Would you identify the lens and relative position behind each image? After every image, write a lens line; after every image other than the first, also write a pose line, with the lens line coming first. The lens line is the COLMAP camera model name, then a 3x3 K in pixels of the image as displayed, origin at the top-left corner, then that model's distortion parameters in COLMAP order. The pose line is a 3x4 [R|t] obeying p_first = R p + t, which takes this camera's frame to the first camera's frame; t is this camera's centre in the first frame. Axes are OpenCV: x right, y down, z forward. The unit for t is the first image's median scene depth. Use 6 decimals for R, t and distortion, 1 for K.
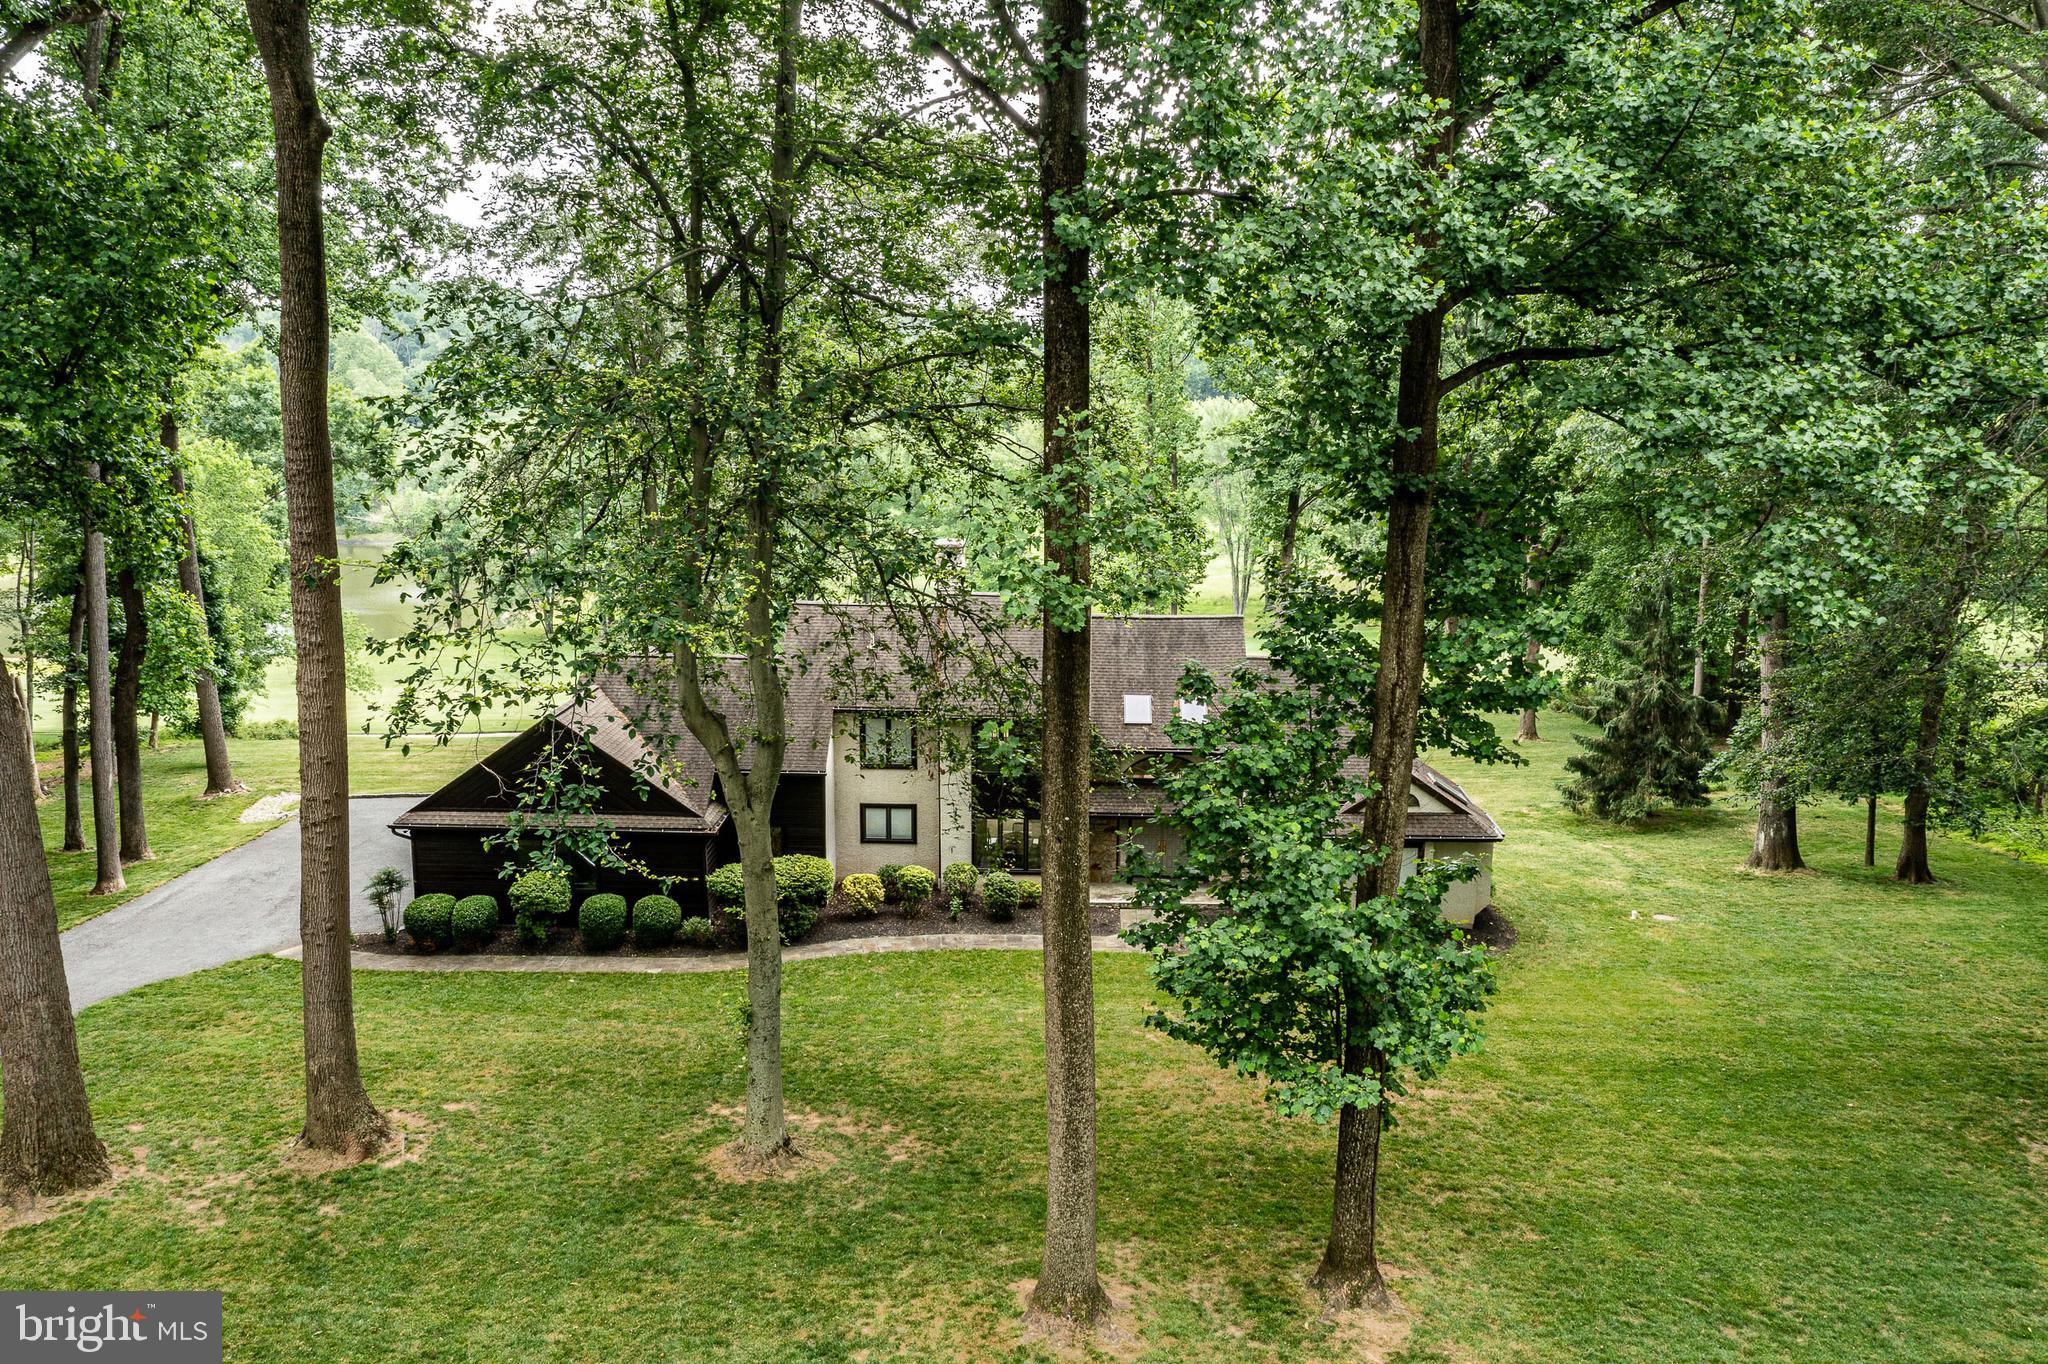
lens RADIAL K [[1628.2, 0, 1034.7], [0, 1628.2, 689.2], [0, 0, 1]] dist [-0.020059, 0.008187]
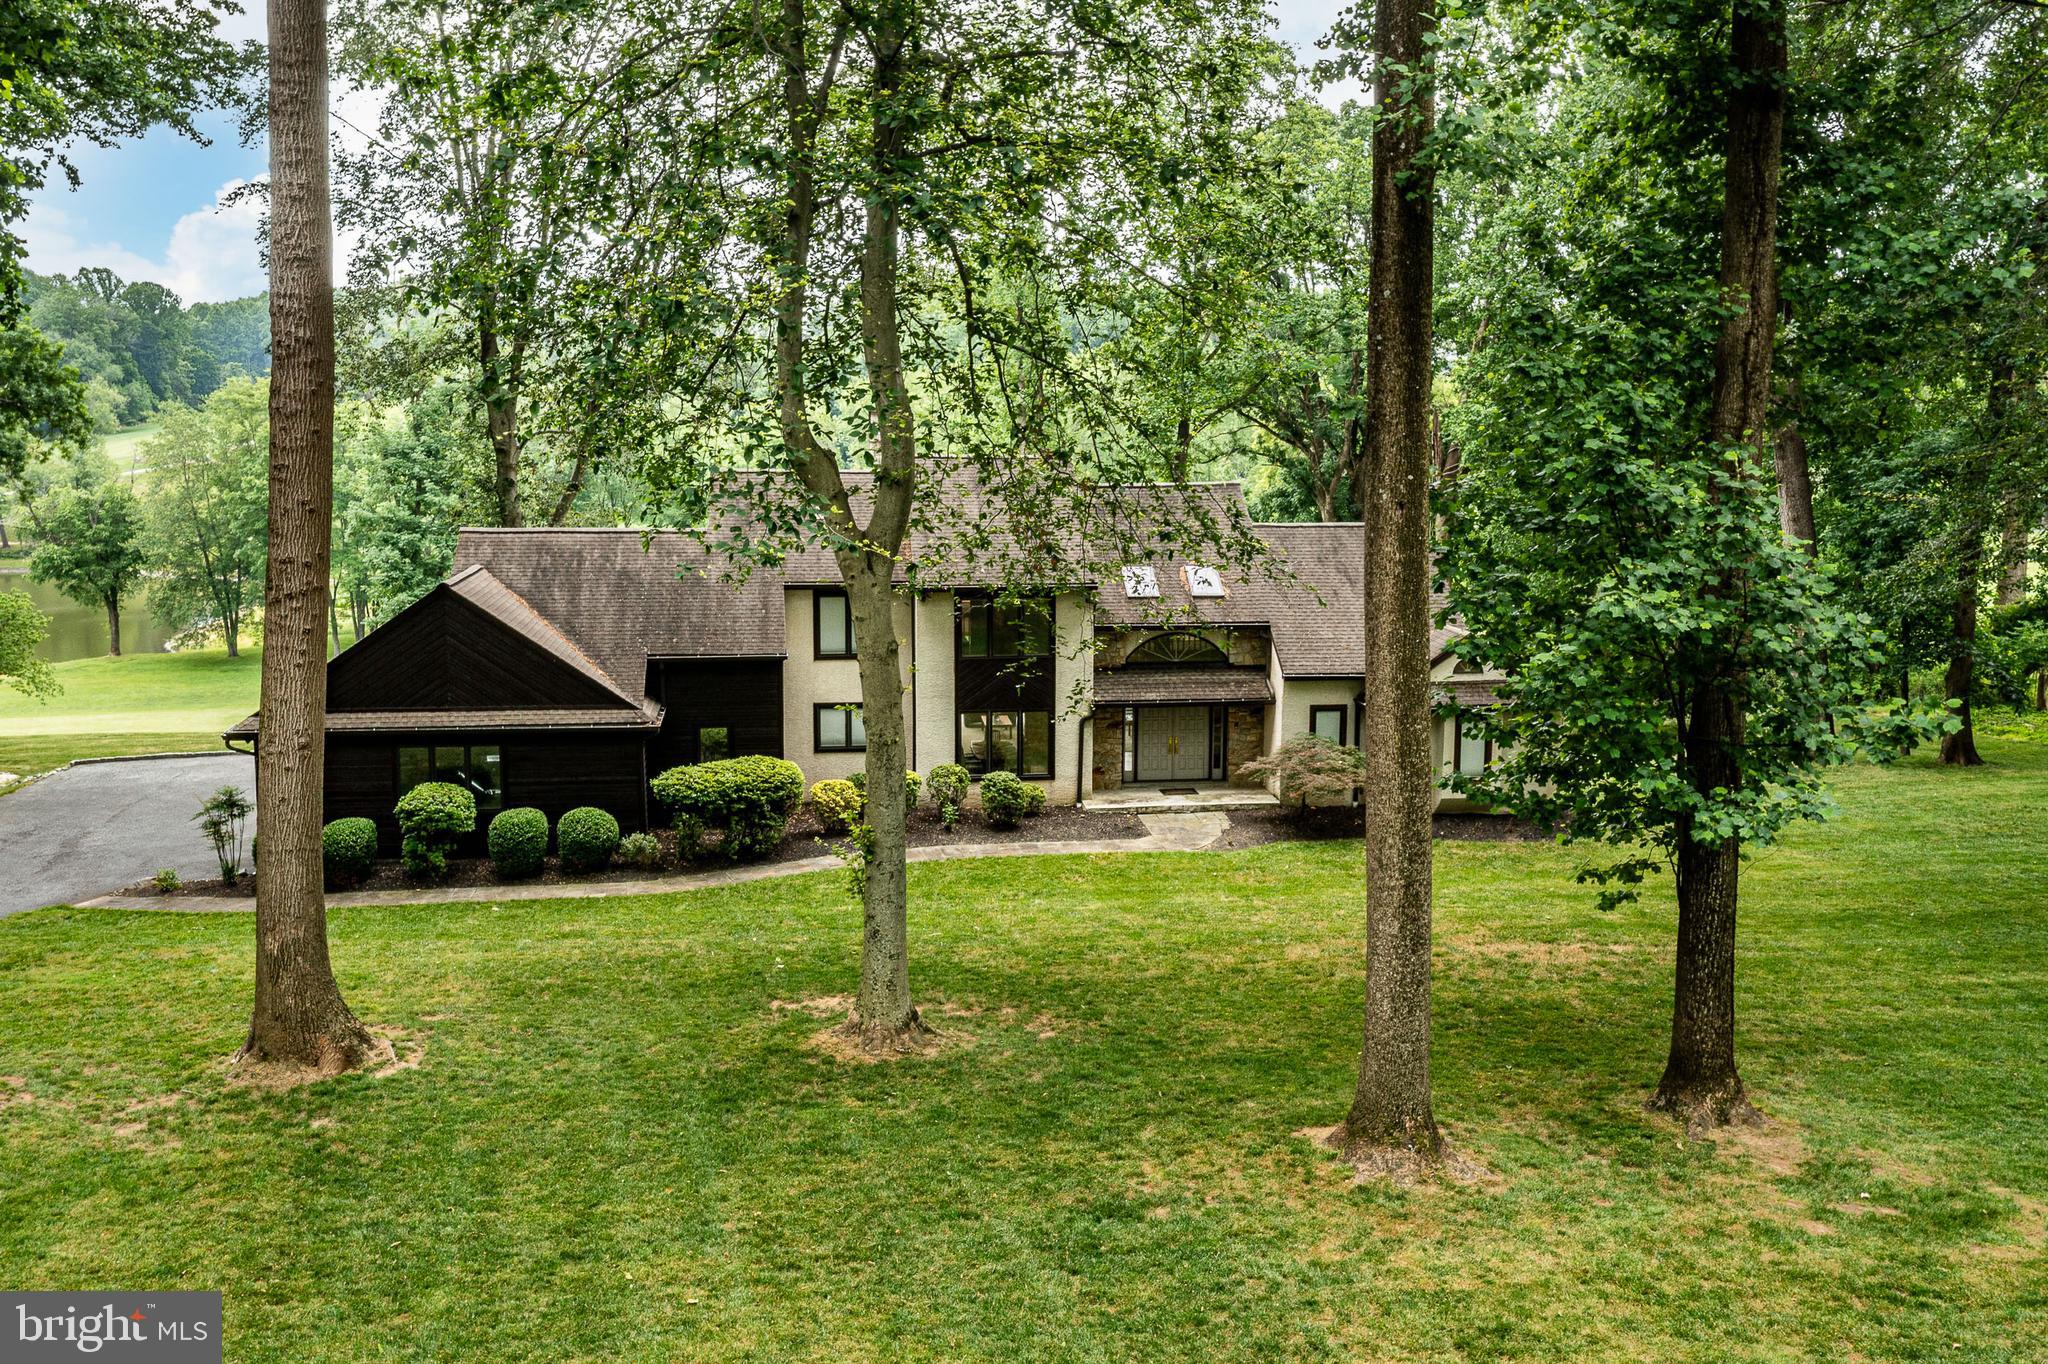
lens RADIAL K [[1793.3, 0, 1024.0], [0, 1793.3, 682.0], [0, 0, 1]] dist [-0.013797, -0.006393]
pose [[0.987121, -0.028522, 0.157410, -0.229925], [0.034754, 0.998711, -0.036983, 0.153524], [-0.156153, 0.041978, 0.986841, 0.146630]]
